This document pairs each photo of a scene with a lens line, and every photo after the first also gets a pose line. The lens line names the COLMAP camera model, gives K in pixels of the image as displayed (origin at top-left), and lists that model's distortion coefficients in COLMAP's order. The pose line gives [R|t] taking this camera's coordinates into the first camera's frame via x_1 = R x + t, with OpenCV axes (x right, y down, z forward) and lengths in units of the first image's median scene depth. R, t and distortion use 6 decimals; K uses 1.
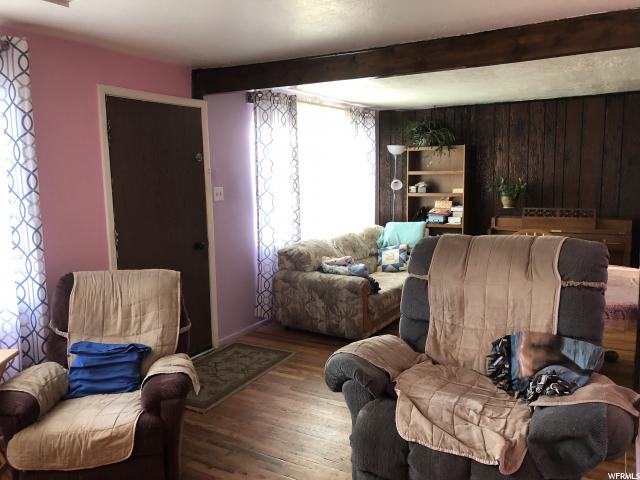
lens RADIAL K [[516.4, 0, 319.7], [0, 516.4, 238.9], [0, 0, 1]] dist [0.007652, -0.031007]
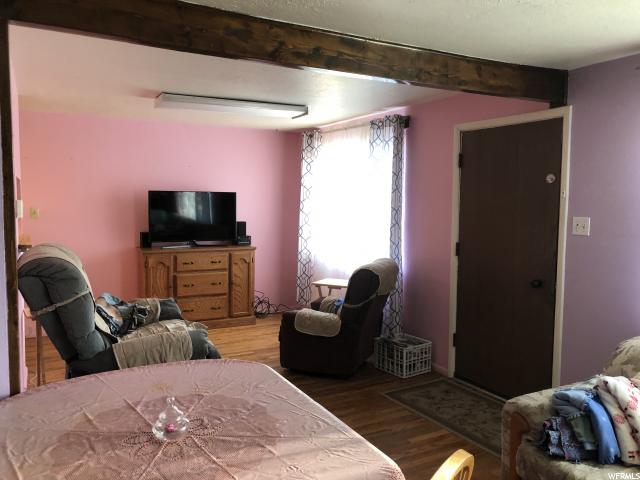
lens RADIAL K [[516.4, 0, 320.3], [0, 516.4, 238.9], [0, 0, 1]] dist [0.007652, -0.031007]
pose [[-0.531753, 0.088043, -0.842311, 0.263549], [-0.106420, 0.979752, 0.169592, -0.065495], [0.840187, 0.179820, -0.511616, 0.450841]]
